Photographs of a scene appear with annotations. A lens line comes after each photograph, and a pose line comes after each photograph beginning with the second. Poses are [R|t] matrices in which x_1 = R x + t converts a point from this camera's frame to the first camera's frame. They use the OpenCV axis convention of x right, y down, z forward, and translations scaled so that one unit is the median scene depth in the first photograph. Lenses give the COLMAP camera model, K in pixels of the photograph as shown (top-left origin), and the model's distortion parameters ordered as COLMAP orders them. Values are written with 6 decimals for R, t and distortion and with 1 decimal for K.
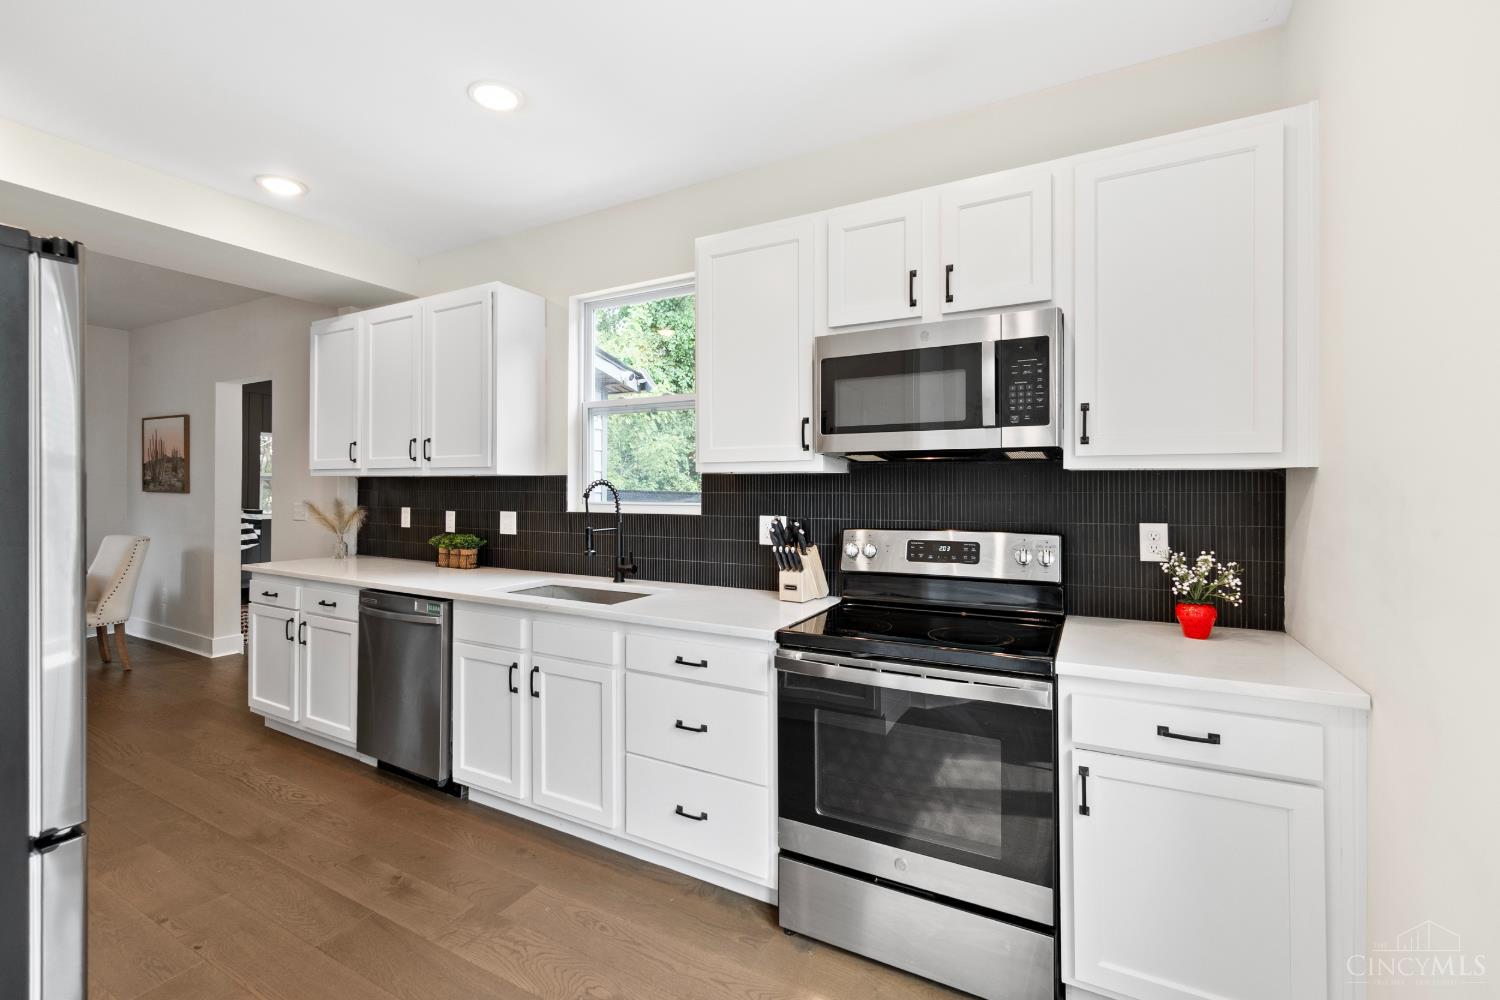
lens RADIAL K [[642.7, 0, 740.1], [0, 642.7, 496.7], [0, 0, 1]] dist [-0.003556, 0.000024]
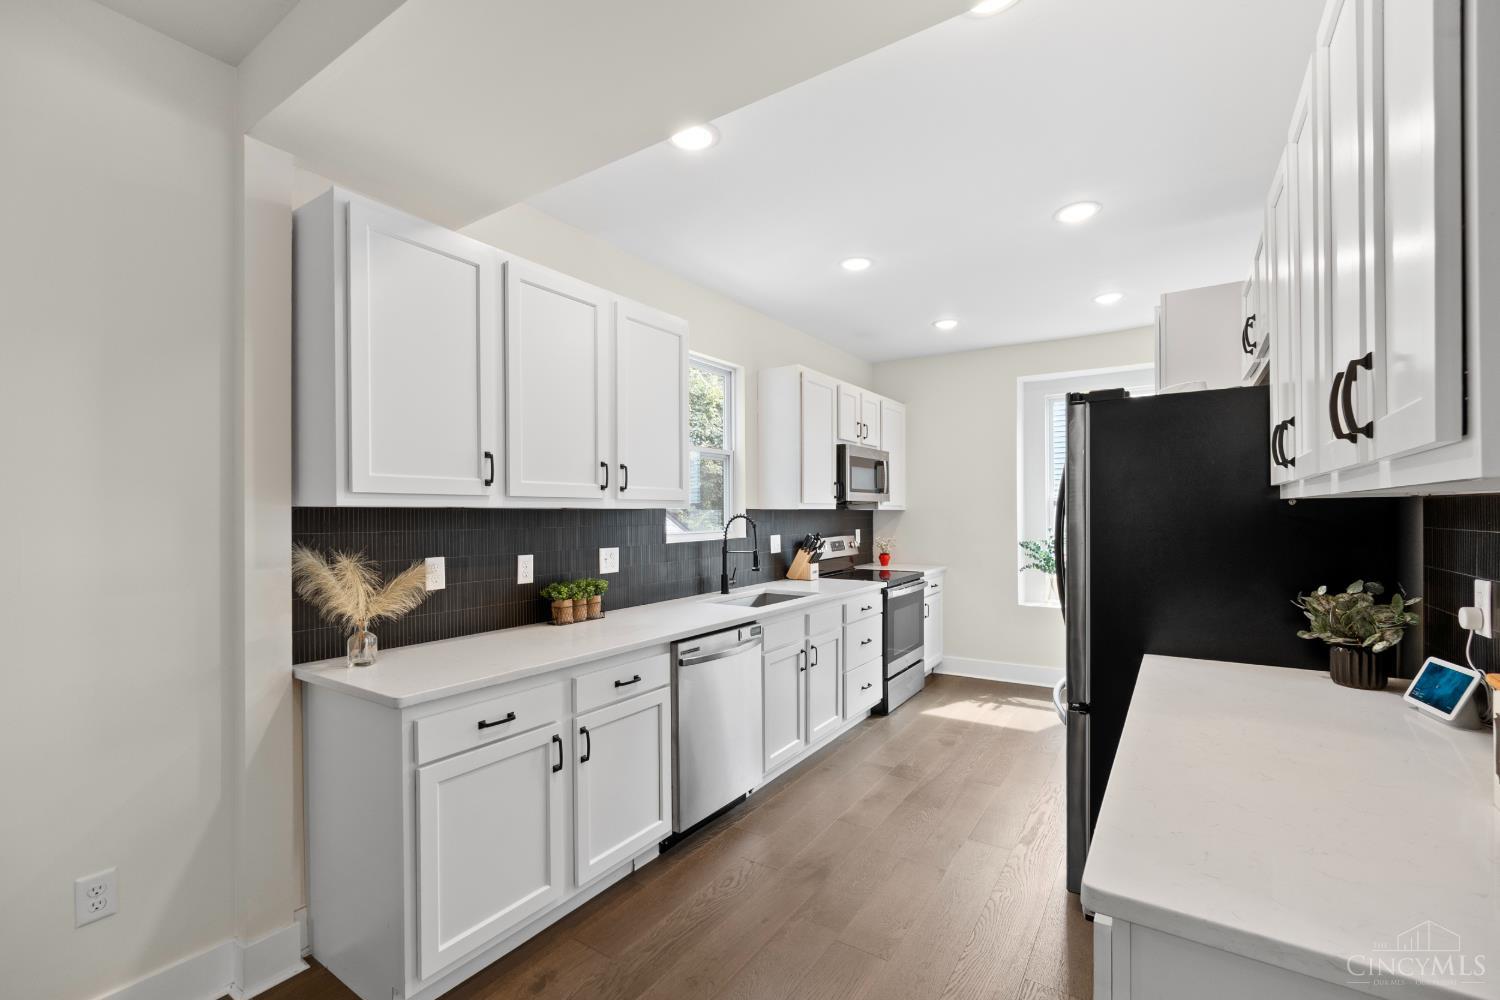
lens RADIAL K [[642.7, 0, 744.8], [0, 642.7, 516.1], [0, 0, 1]] dist [-0.003556, 0.000024]
pose [[0.094355, -0.014719, 0.995430, -1.312545], [0.011645, 0.999839, 0.013680, -0.033883], [-0.995470, 0.010301, 0.094511, 0.758189]]
